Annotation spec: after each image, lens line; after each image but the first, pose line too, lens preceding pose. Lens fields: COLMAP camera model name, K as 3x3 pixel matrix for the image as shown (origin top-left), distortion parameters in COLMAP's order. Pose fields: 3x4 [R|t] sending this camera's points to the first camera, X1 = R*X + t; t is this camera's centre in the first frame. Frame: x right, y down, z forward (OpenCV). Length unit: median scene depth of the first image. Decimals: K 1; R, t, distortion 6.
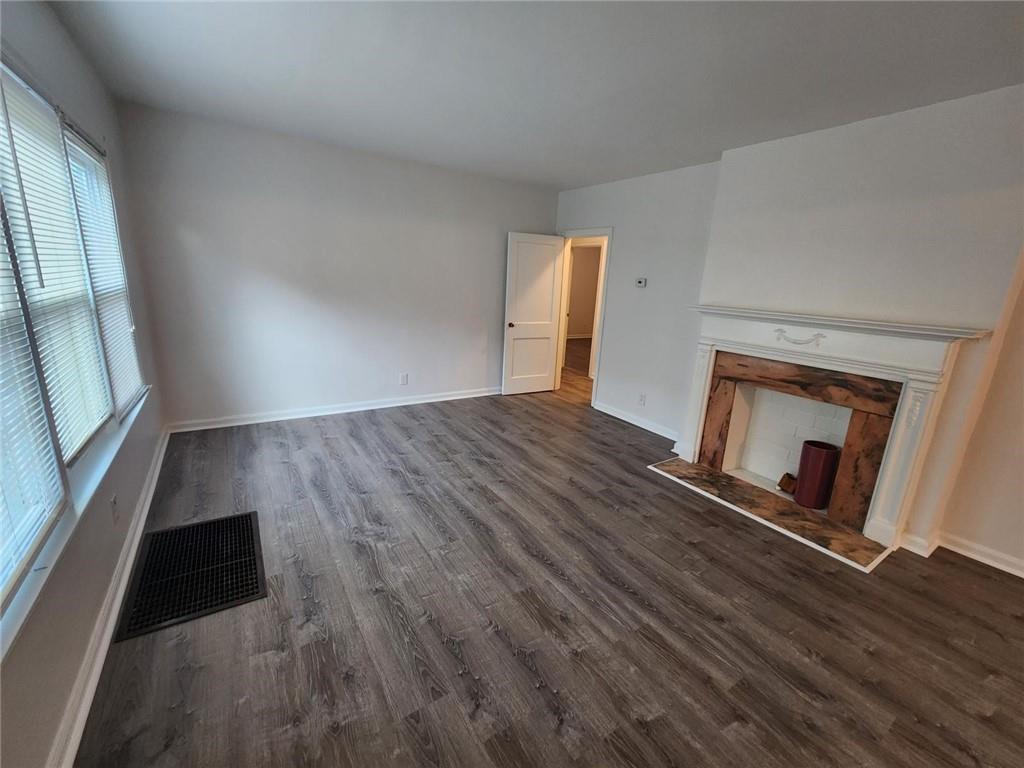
lens RADIAL K [[424.6, 0, 512.6], [0, 424.6, 381.0], [0, 0, 1]] dist [0.008937, -0.001499]
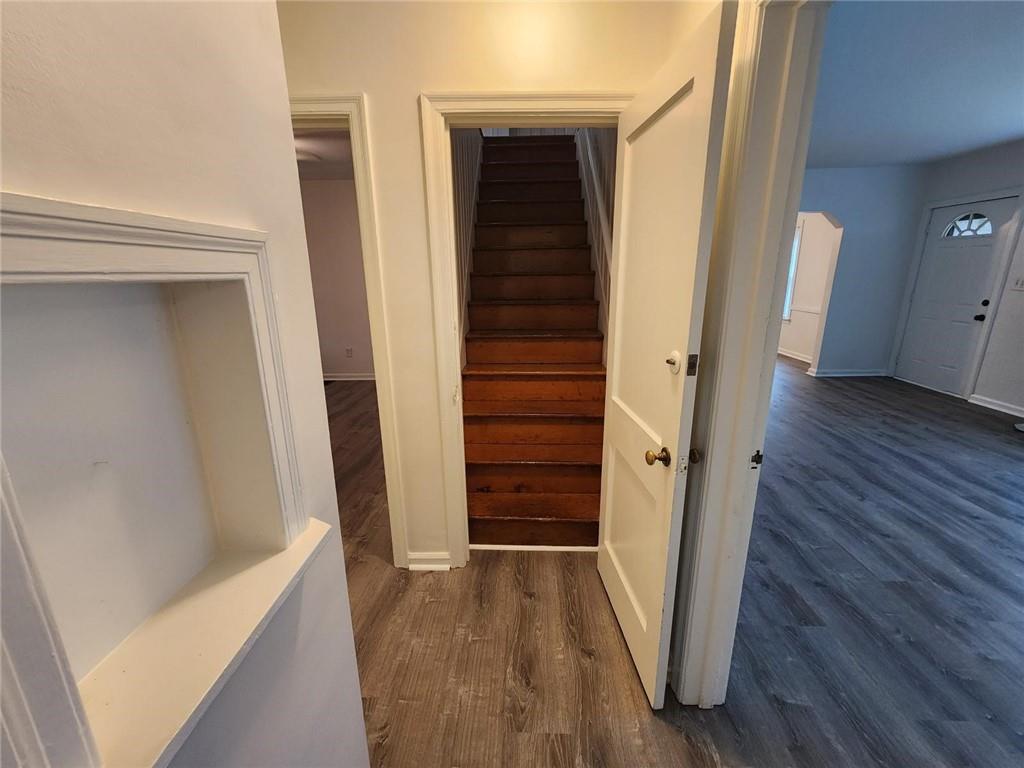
lens RADIAL K [[424.6, 0, 512.0], [0, 424.6, 382.2], [0, 0, 1]] dist [0.008937, -0.001499]
pose [[-0.824943, -0.177177, 0.536729, 0.325751], [0.109716, 0.881341, 0.459566, -0.481348], [-0.554465, 0.438004, -0.707616, 2.064112]]
